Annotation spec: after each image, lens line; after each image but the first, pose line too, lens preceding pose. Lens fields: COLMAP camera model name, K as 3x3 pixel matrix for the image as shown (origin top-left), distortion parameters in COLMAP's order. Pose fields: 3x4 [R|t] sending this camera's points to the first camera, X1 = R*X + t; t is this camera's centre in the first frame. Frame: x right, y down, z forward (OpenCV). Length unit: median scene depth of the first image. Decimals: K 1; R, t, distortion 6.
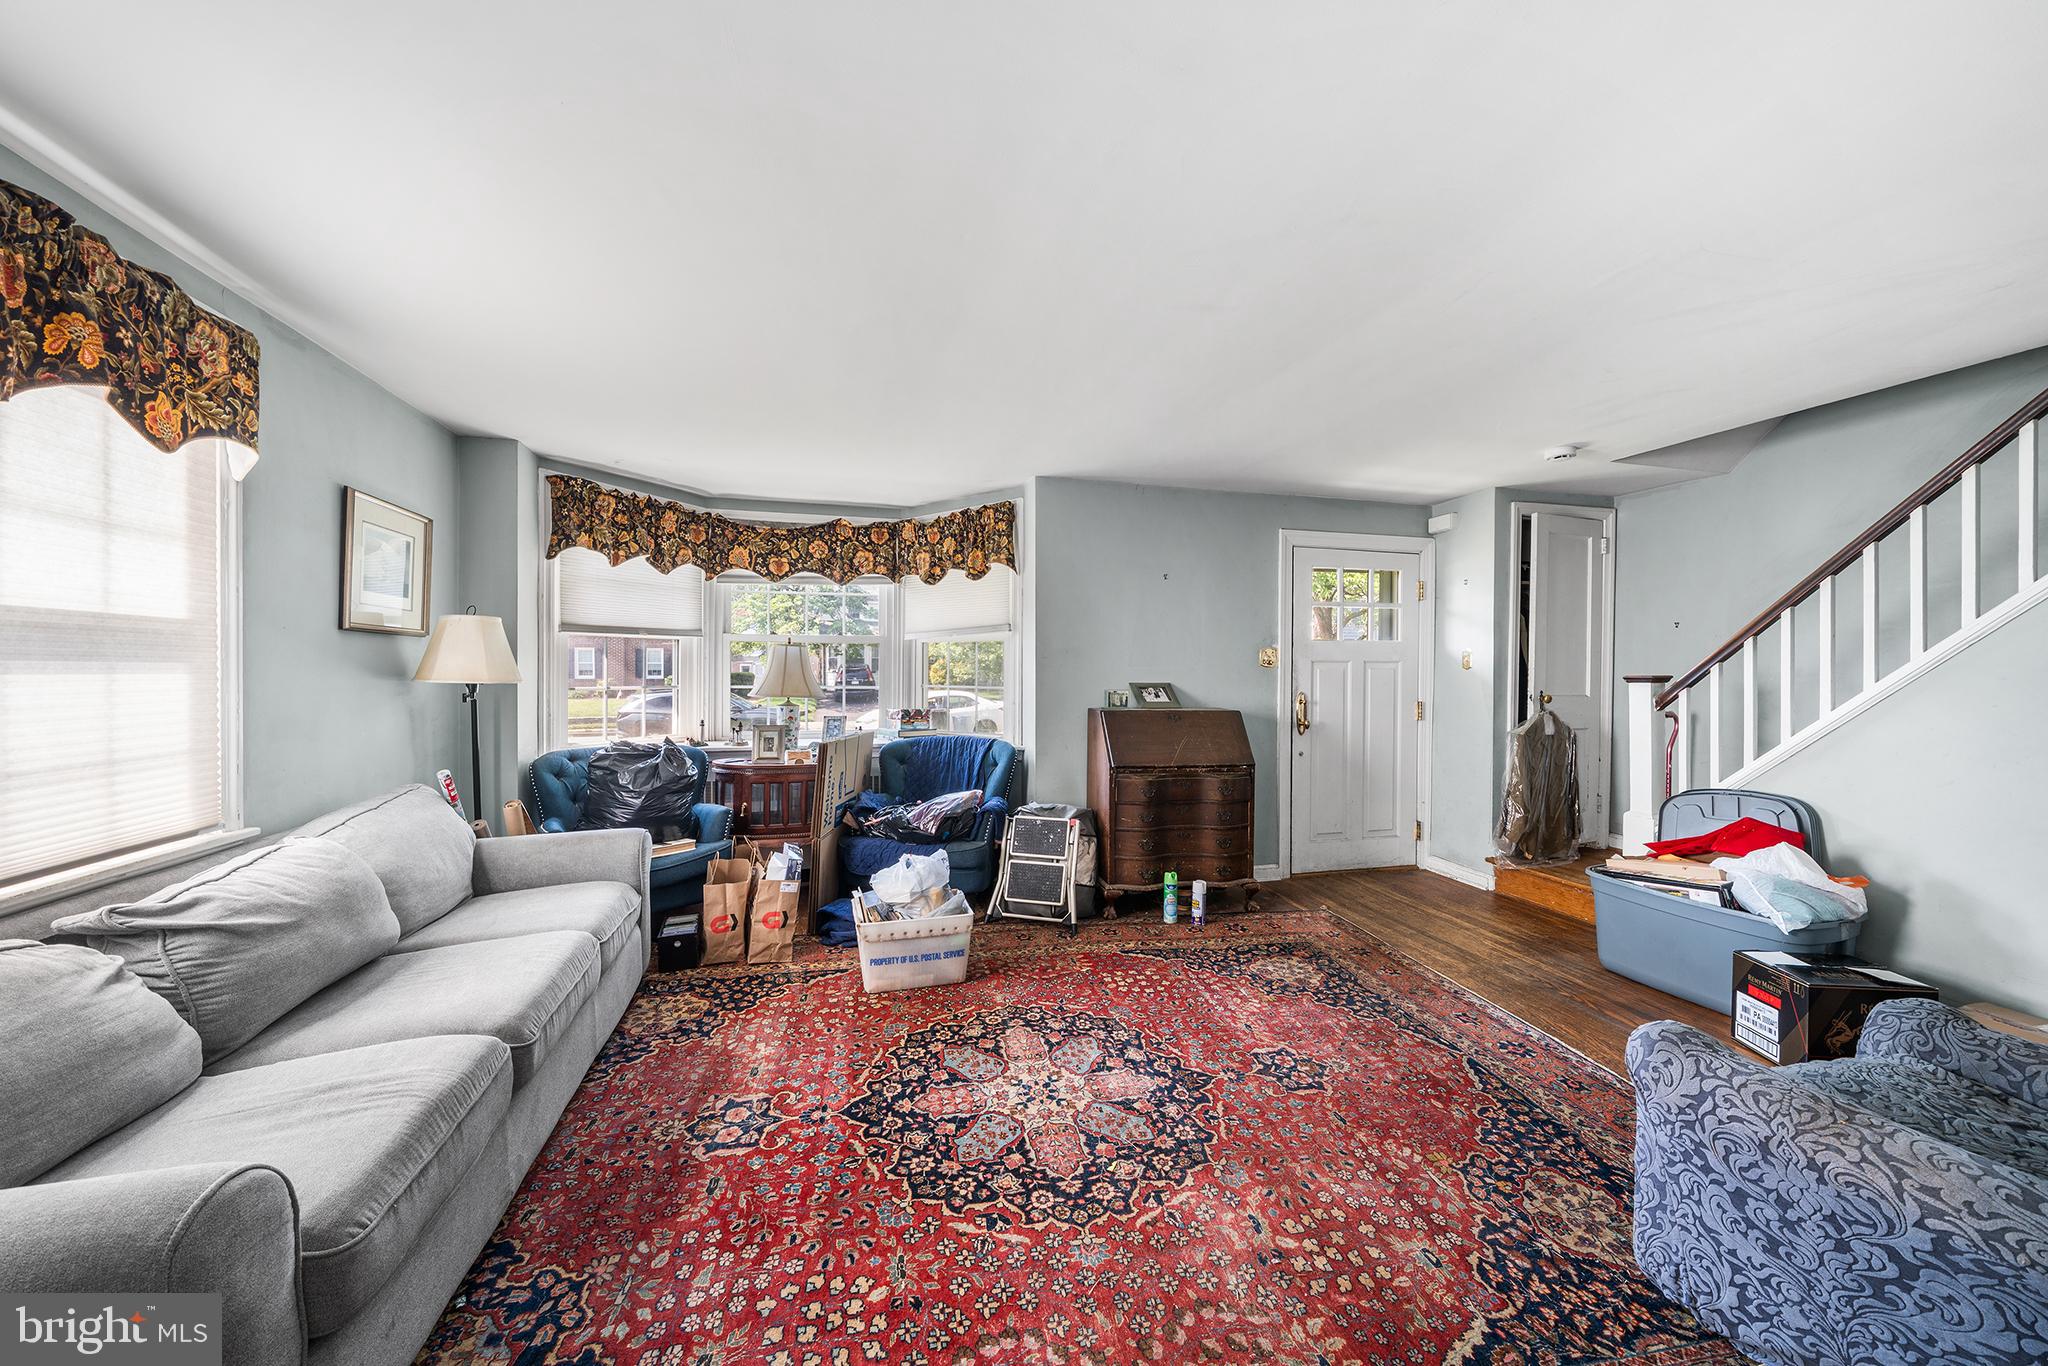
lens RADIAL K [[734.4, 0, 1026.3], [0, 734.4, 674.1], [0, 0, 1]] dist [-0.002357, -0.000564]
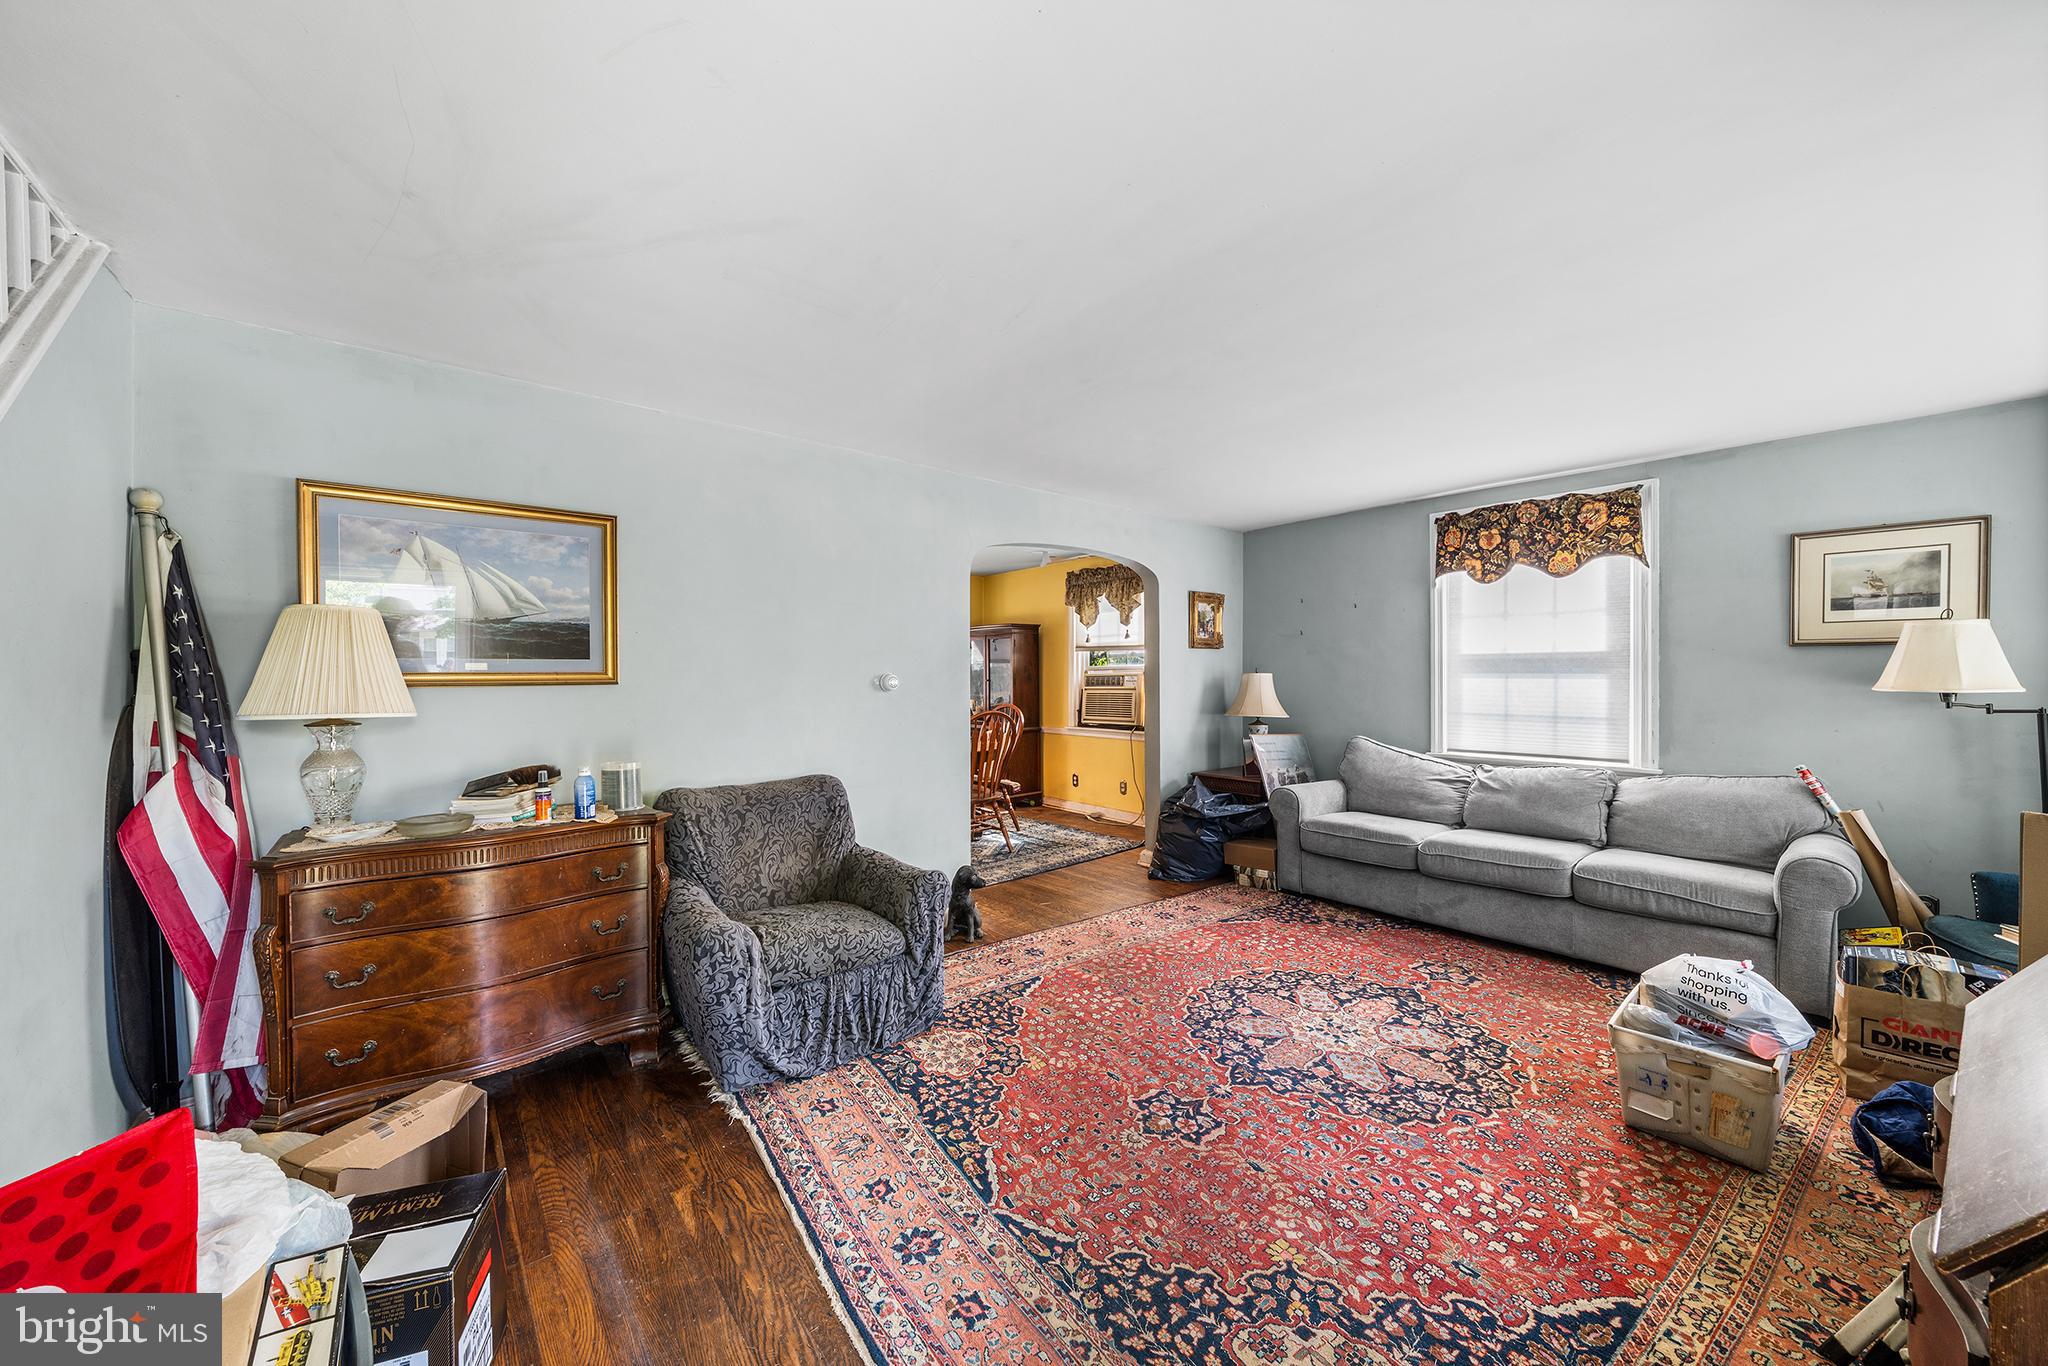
lens RADIAL K [[734.4, 0, 1026.9], [0, 734.4, 679.0], [0, 0, 1]] dist [-0.002357, -0.000564]
pose [[-0.901245, 0.000652, -0.433310, 0.942192], [-0.003786, 0.999949, 0.009379, -0.010921], [0.433294, 0.010093, -0.901196, 1.777443]]
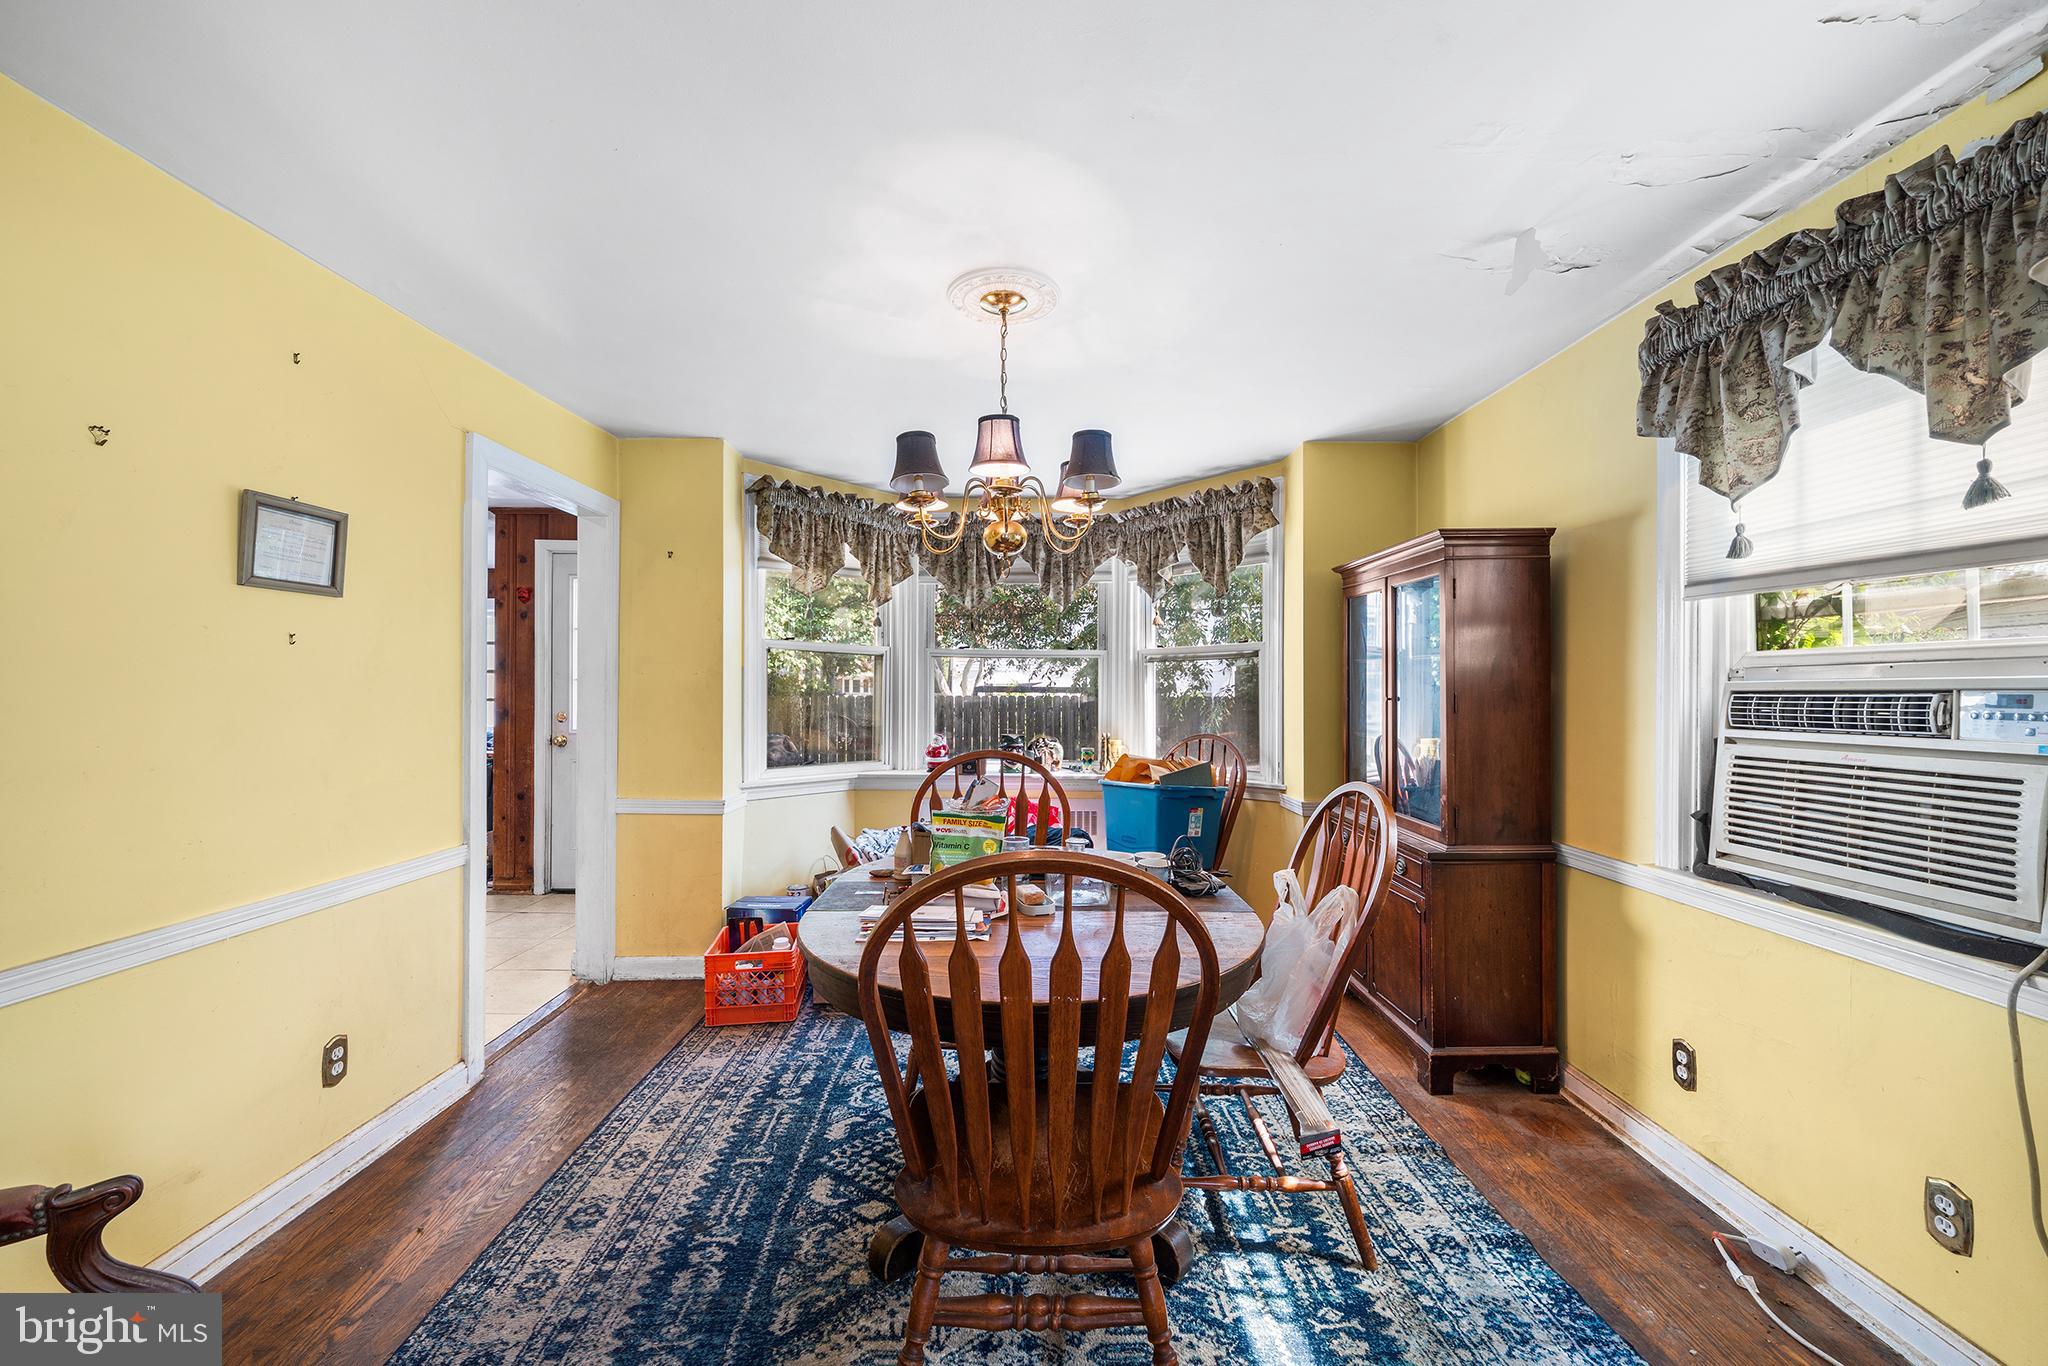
lens RADIAL K [[802.0, 0, 1033.6], [0, 802.0, 680.4], [0, 0, 1]] dist [-0.001654, 0.000438]
pose [[-0.969109, -0.007783, 0.246510, -0.034243], [-0.007402, 0.999970, 0.002474, -0.002313], [-0.246522, 0.000573, -0.969137, 0.236486]]
